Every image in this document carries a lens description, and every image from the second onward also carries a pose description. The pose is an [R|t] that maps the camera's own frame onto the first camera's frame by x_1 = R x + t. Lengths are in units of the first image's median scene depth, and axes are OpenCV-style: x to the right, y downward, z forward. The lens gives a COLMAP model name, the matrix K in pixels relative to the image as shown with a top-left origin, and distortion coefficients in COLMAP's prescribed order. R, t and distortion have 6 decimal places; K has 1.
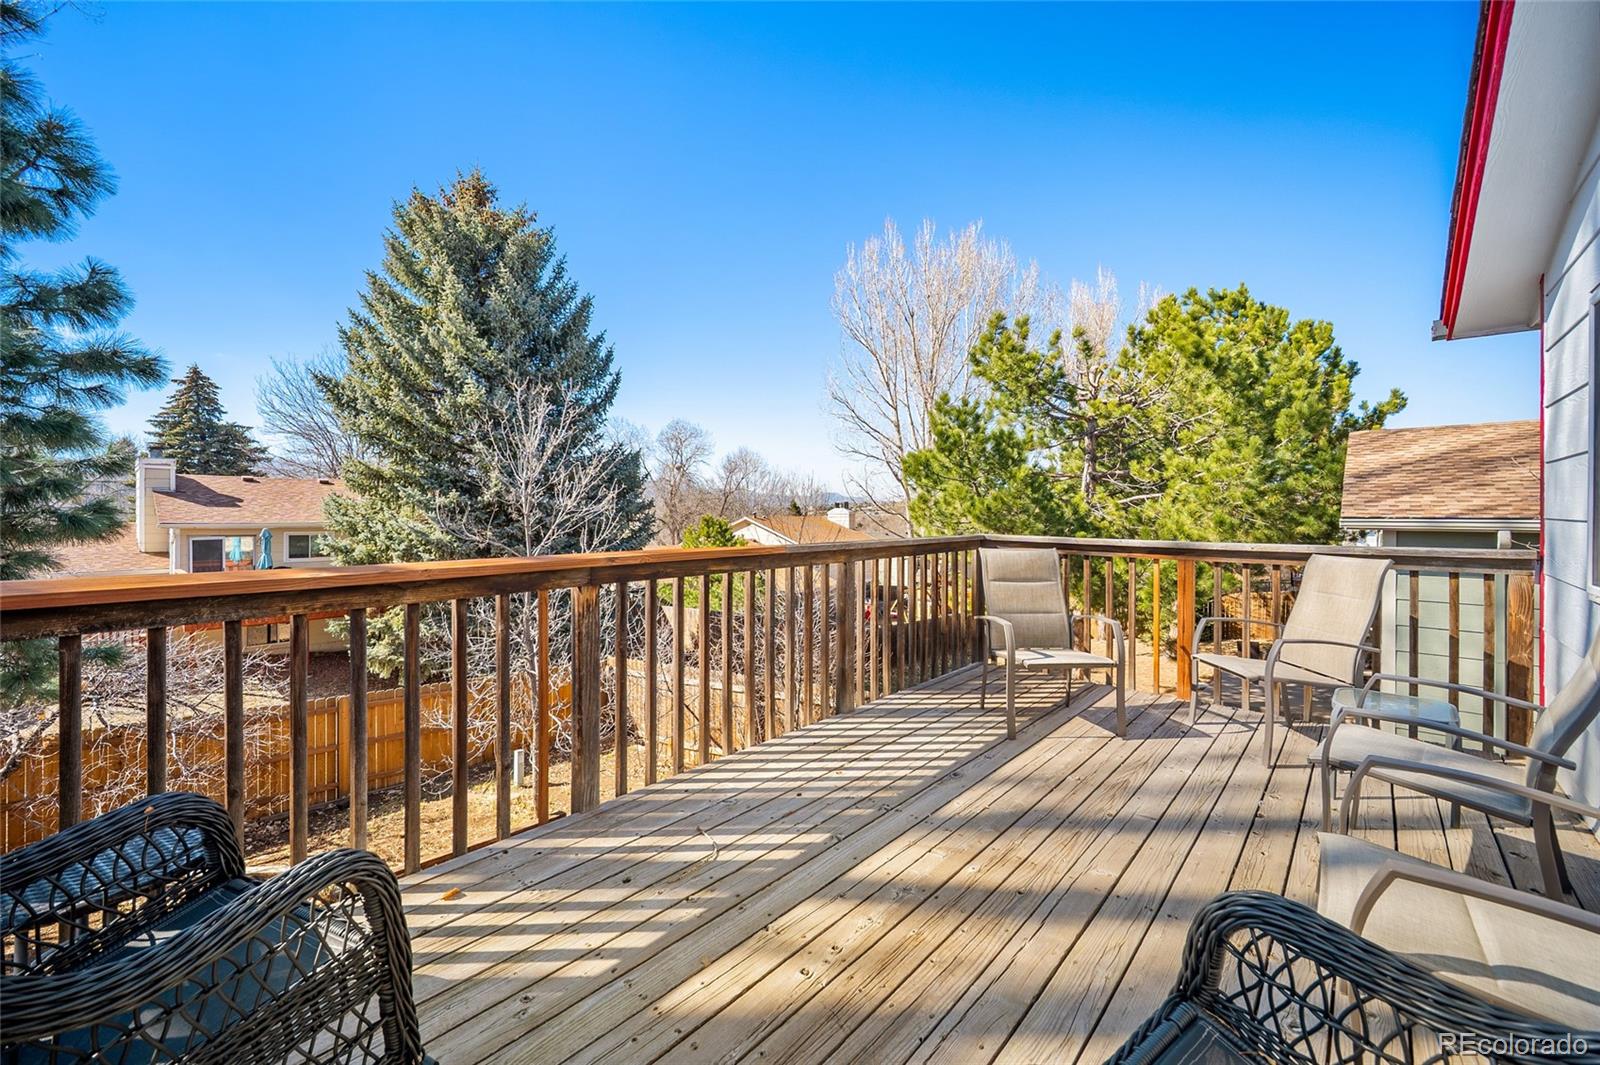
lens RADIAL K [[637.4, 0, 802.8], [0, 637.4, 527.9], [0, 0, 1]] dist [0.000646, 0.001043]
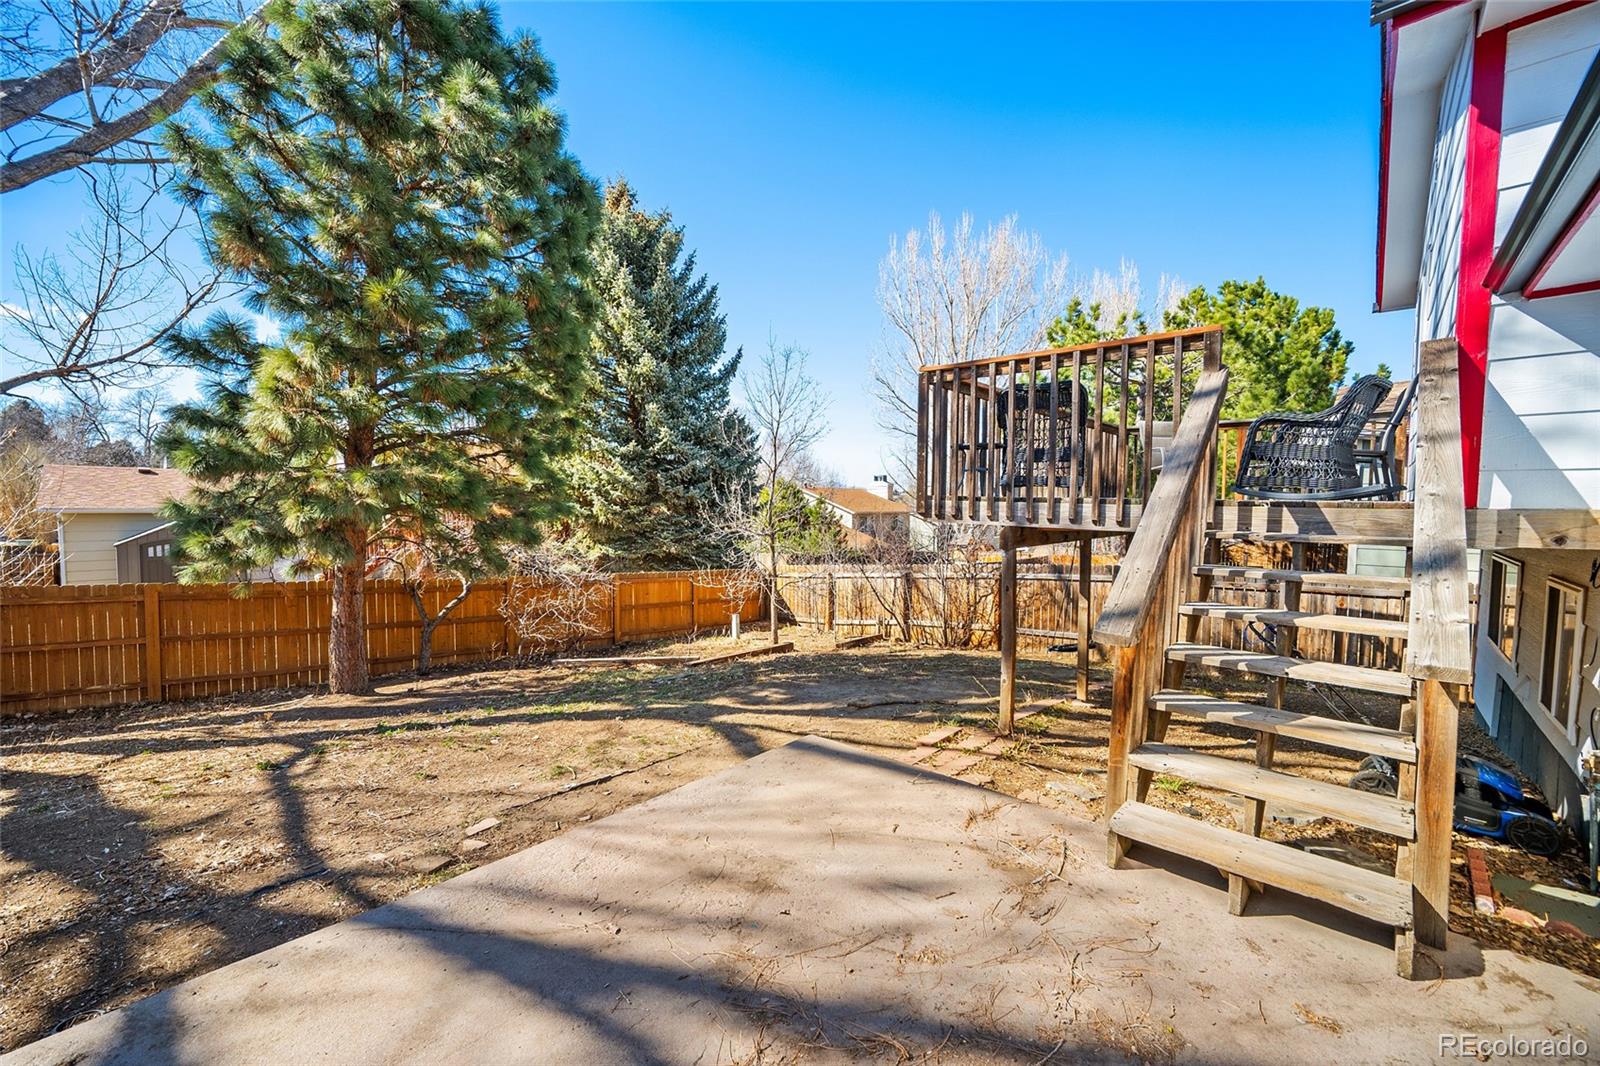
lens RADIAL K [[625.8, 0, 805.1], [0, 625.8, 539.9], [0, 0, 1]] dist [-0.000102, 0.000354]
pose [[0.999964, 0.005887, -0.006160, -0.182648], [-0.005638, 0.999195, 0.039718, 0.081628], [0.006389, -0.039682, 0.999192, -0.234509]]
